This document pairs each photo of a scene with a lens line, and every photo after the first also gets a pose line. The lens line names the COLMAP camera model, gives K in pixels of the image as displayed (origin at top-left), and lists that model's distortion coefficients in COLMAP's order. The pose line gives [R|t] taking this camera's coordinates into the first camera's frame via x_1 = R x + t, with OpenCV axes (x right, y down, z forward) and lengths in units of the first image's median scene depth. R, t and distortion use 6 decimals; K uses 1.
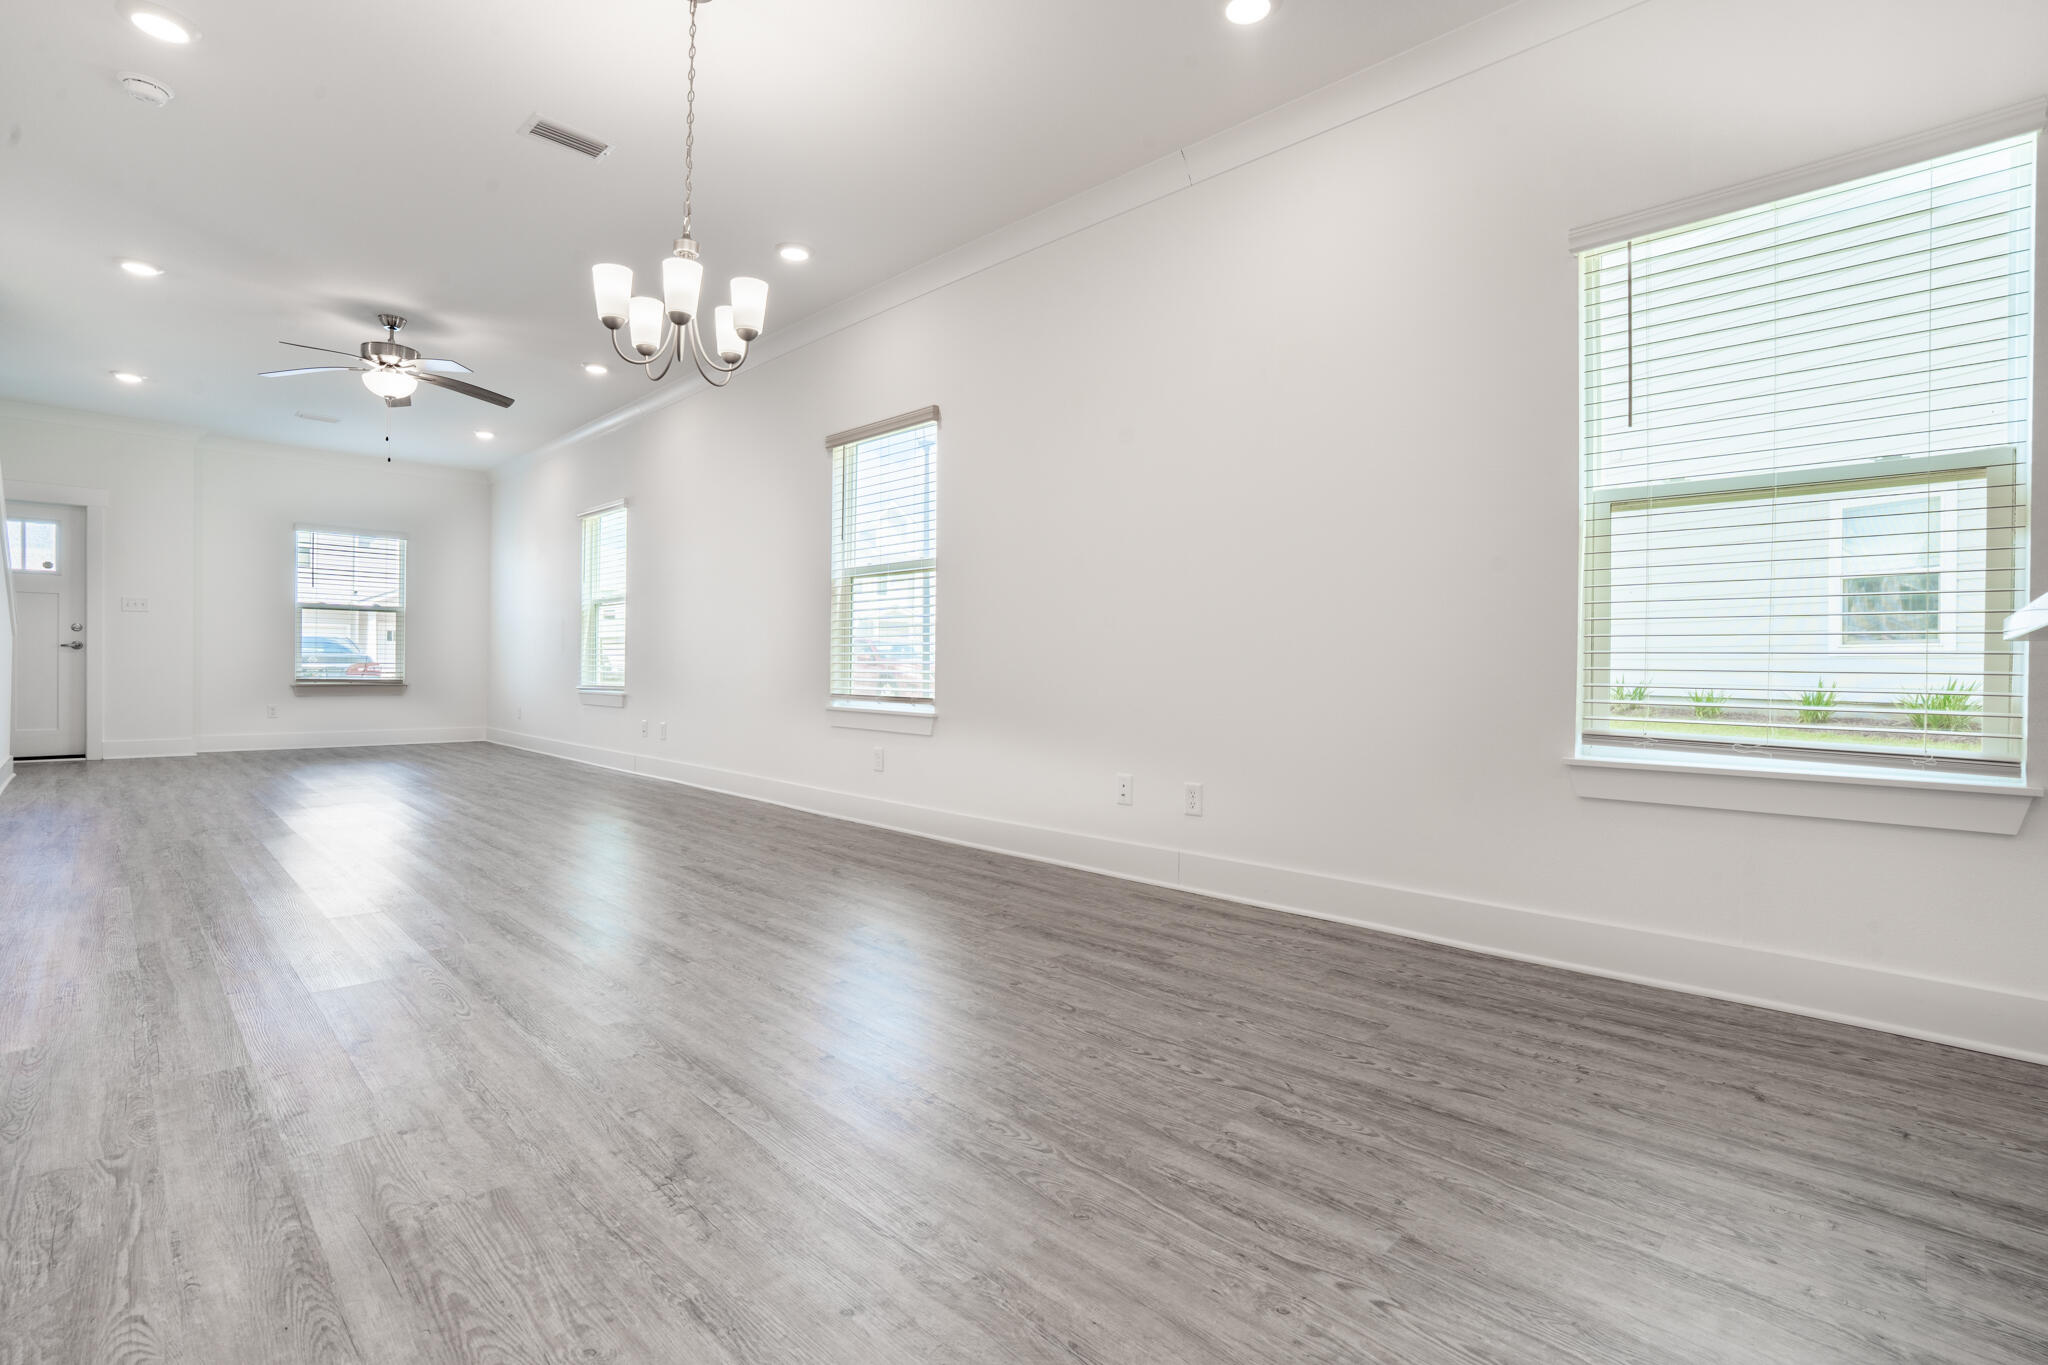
lens RADIAL K [[944.2, 0, 1020.8], [0, 944.2, 671.9], [0, 0, 1]] dist [-0.065660, 0.021370]
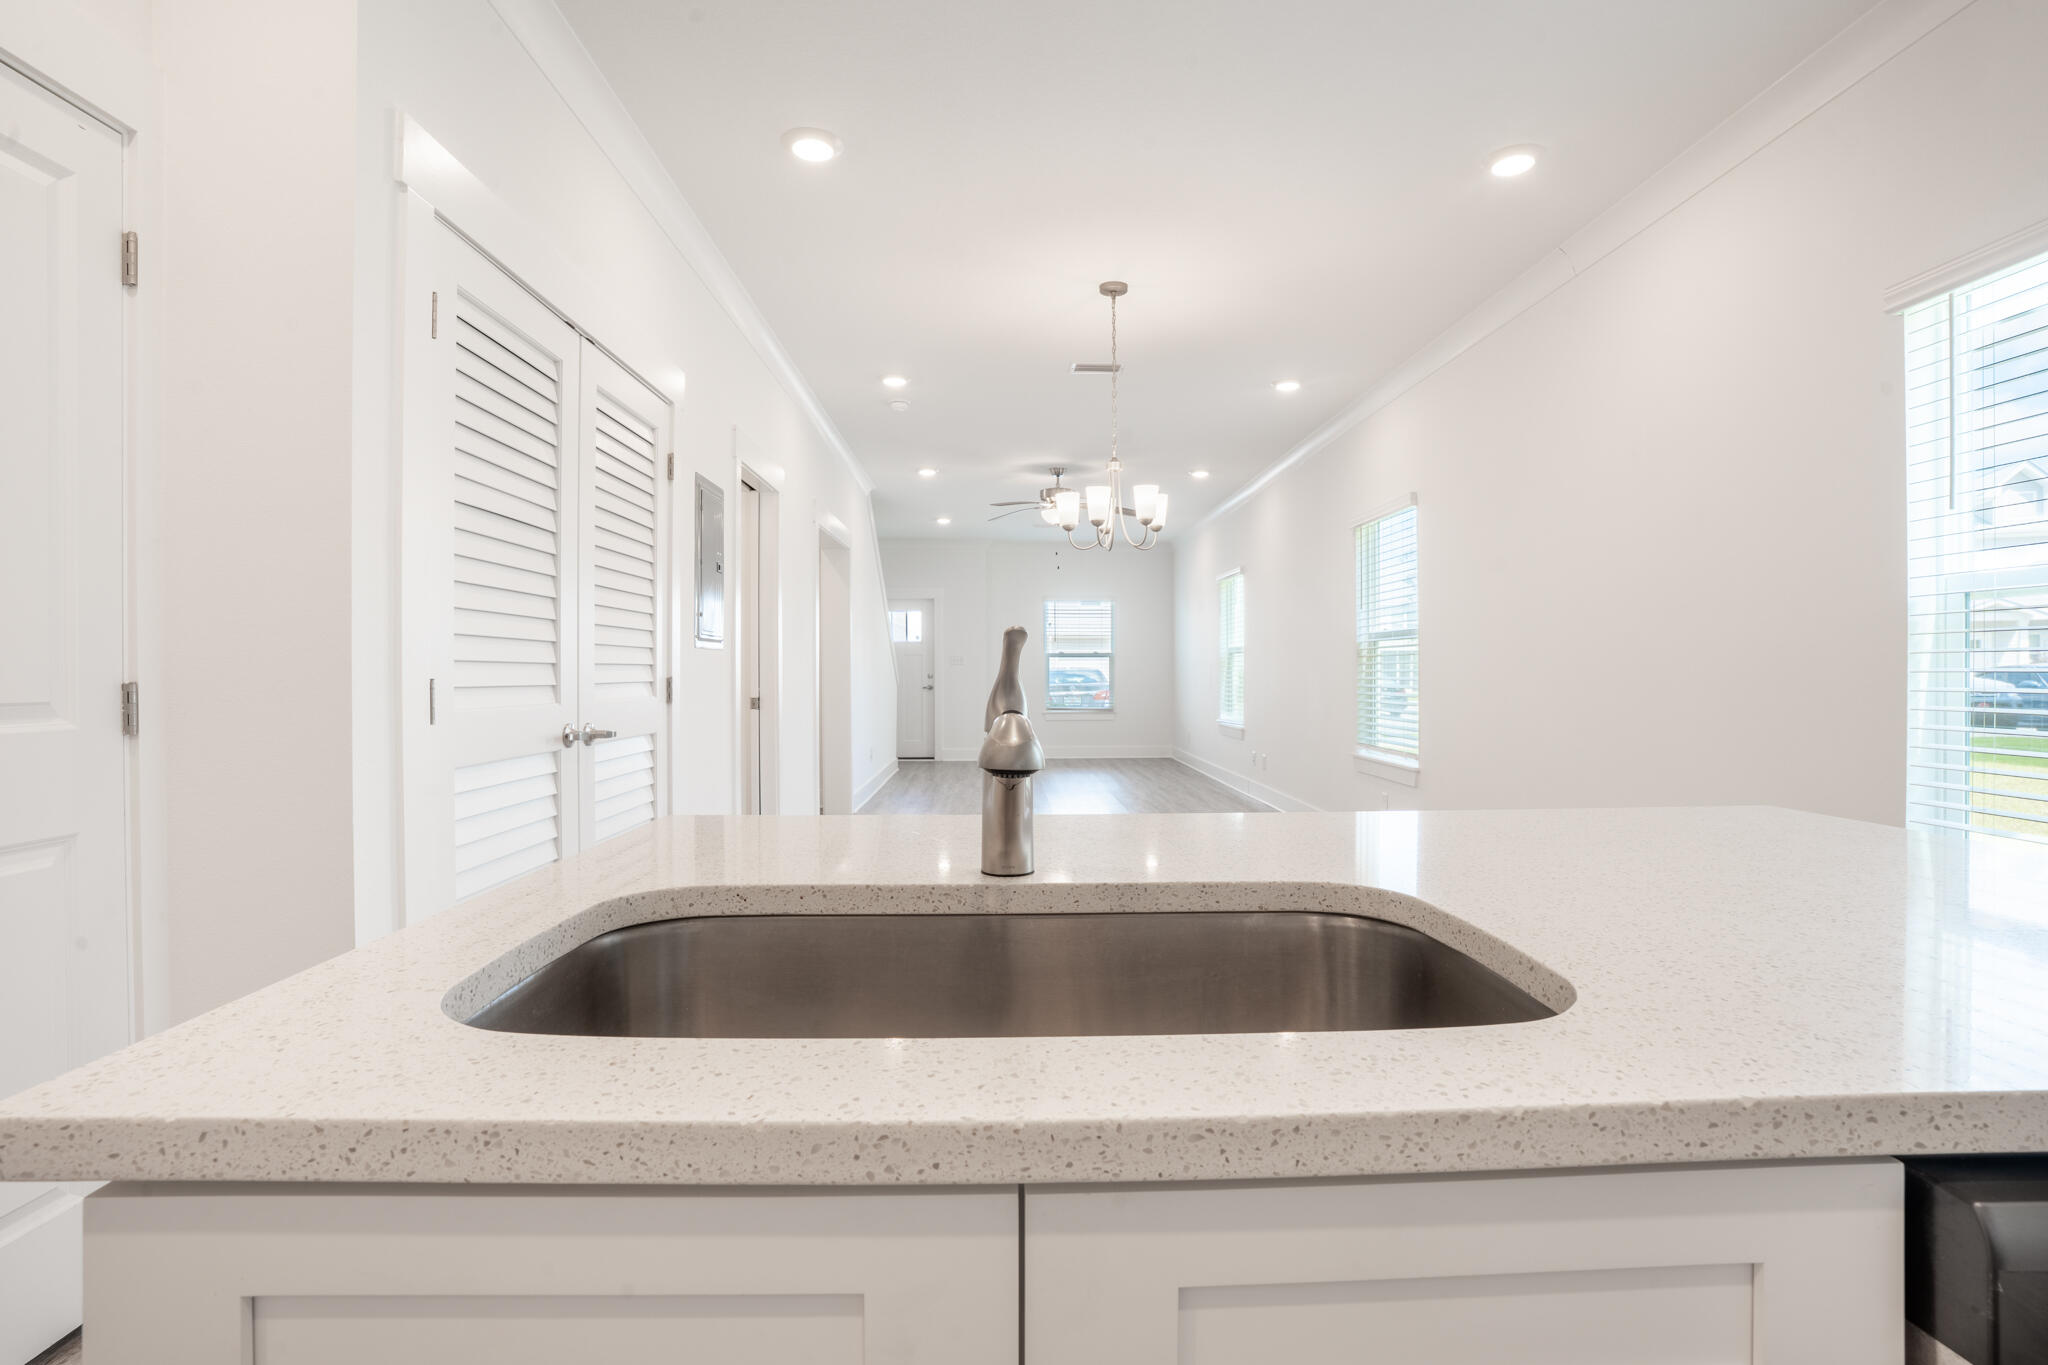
lens RADIAL K [[944.2, 0, 1020.8], [0, 944.2, 671.9], [0, 0, 1]] dist [-0.065660, 0.021370]
pose [[0.719471, -0.012793, -0.694405, 0.294076], [0.007322, 0.999914, -0.010834, -0.052909], [0.694484, 0.002710, 0.719503, -0.105359]]
